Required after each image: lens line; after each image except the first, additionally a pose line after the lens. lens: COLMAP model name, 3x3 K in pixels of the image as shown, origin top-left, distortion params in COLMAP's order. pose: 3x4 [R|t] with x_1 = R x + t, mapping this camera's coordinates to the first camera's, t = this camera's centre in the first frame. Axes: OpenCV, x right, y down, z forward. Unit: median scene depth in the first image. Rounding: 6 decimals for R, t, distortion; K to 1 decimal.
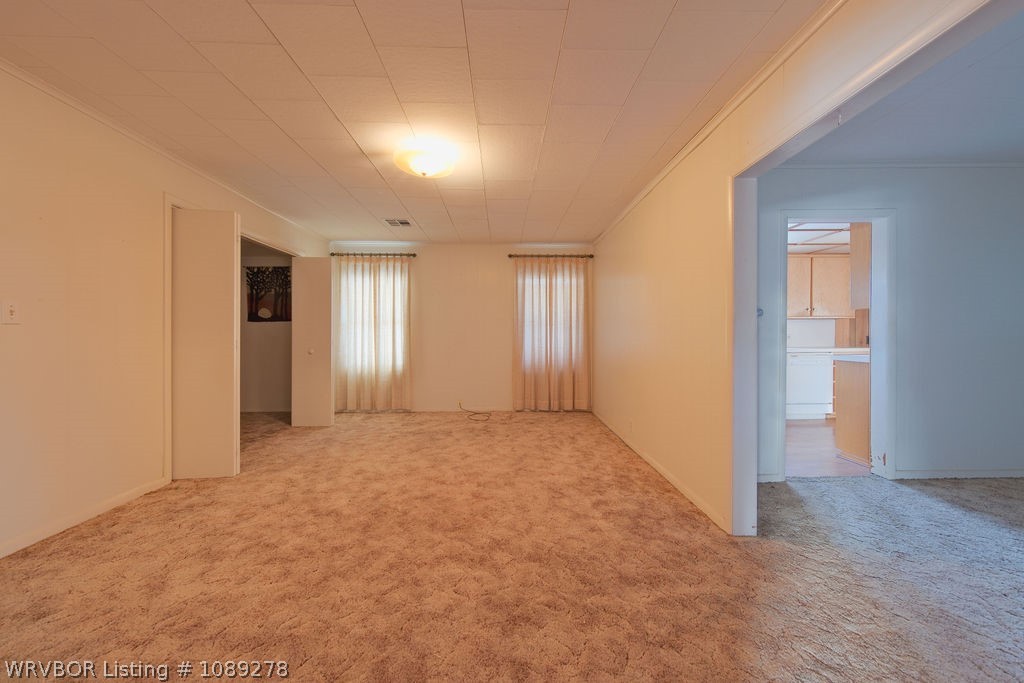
lens RADIAL K [[379.0, 0, 508.0], [0, 379.0, 336.6], [0, 0, 1]] dist [0.000494, 0.000054]
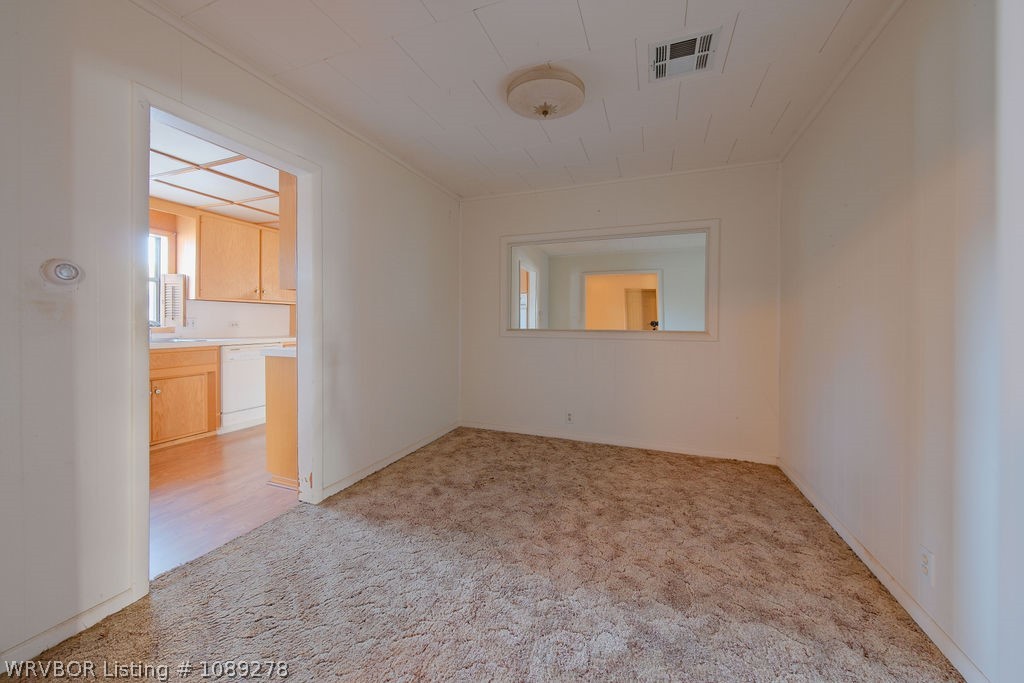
lens RADIAL K [[379.0, 0, 508.0], [0, 379.0, 336.6], [0, 0, 1]] dist [0.000494, 0.000054]
pose [[0.384810, -0.029769, 0.922516, 0.437895], [0.002188, 0.999506, 0.031340, 0.003539], [-0.922993, -0.010042, 0.384685, 0.328168]]
